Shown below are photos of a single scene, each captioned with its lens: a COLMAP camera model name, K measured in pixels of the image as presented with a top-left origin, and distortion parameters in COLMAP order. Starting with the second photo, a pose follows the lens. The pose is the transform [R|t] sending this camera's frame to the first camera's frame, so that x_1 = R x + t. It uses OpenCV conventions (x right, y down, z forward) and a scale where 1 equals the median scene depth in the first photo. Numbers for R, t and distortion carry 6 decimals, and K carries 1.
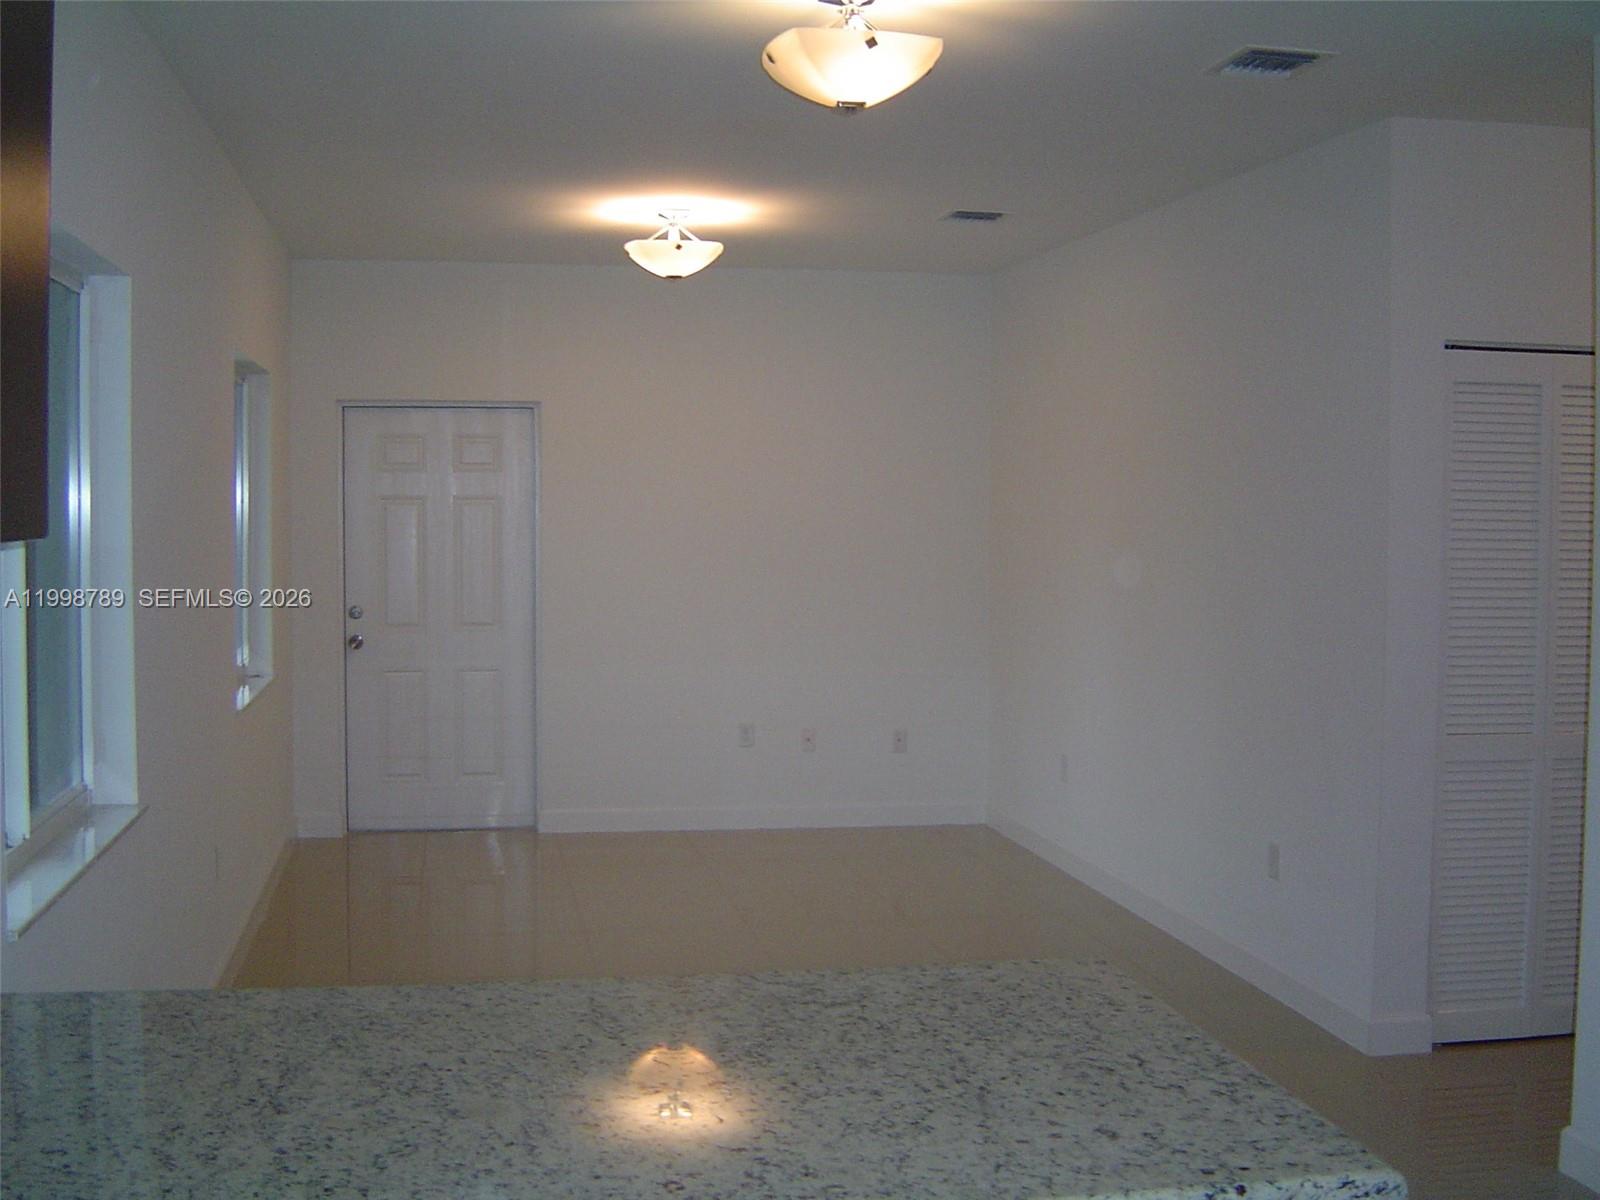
lens RADIAL K [[1834.2, 0, 799.0], [0, 1834.2, 599.3], [0, 0, 1]] dist [-0.123956, 0.000000]
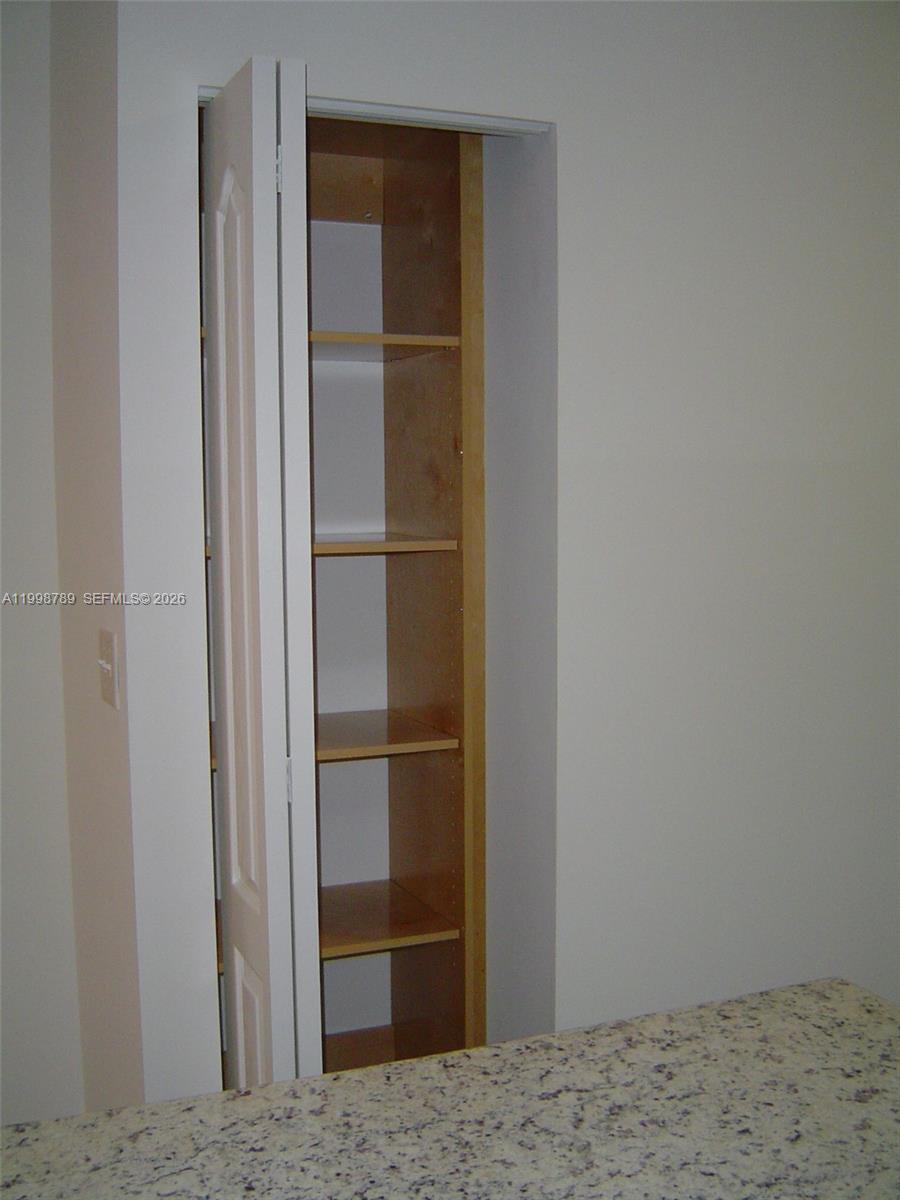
lens RADIAL K [[1375.7, 0, 450.6], [0, 1375.7, 599.9], [0, 0, 1]] dist [-0.123956, 0.000000]
pose [[-0.221942, -0.089873, 0.970909, -0.316697], [0.062232, 0.992407, 0.106089, -0.006362], [-0.973072, 0.083967, -0.214664, 1.135866]]
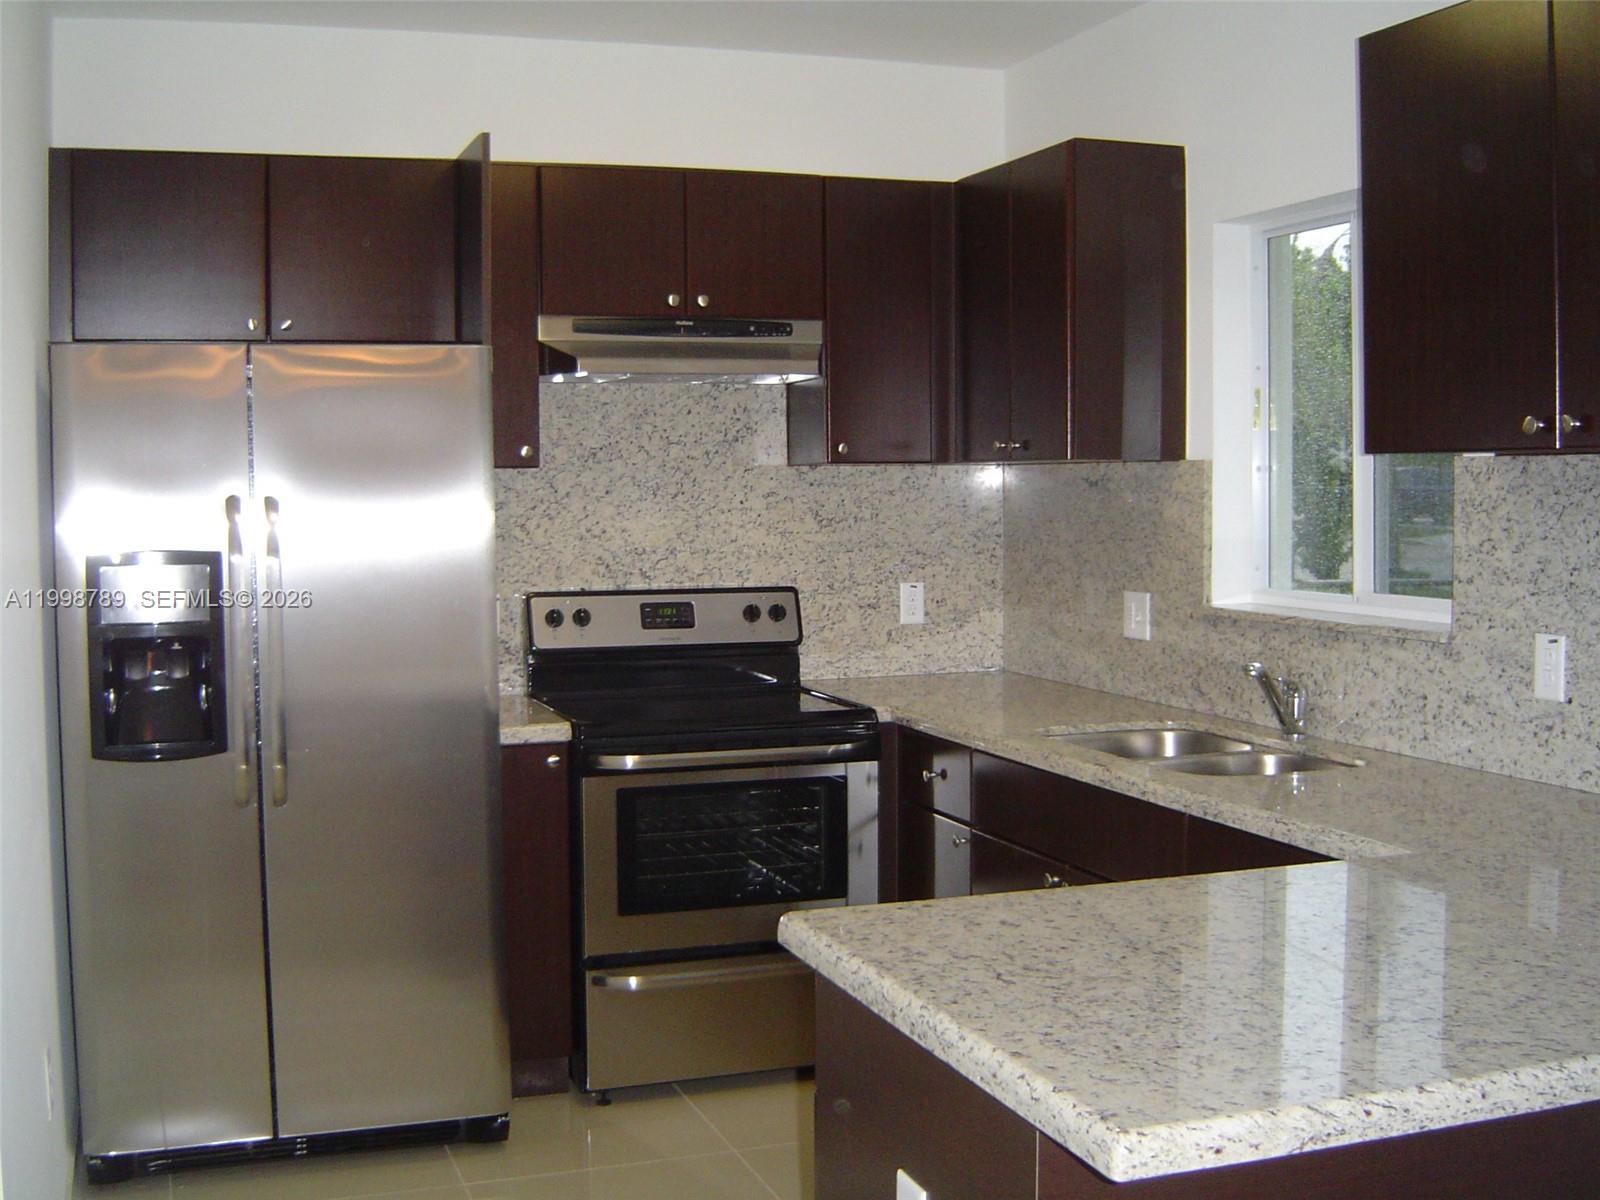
lens RADIAL K [[1834.2, 0, 796.6], [0, 1834.2, 606.1], [0, 0, 1]] dist [-0.123956, 0.000000]
pose [[-0.987023, 0.011366, -0.160179, 0.444531], [-0.008476, 0.992414, 0.122651, -0.059621], [0.160358, 0.122417, -0.979438, 1.889767]]
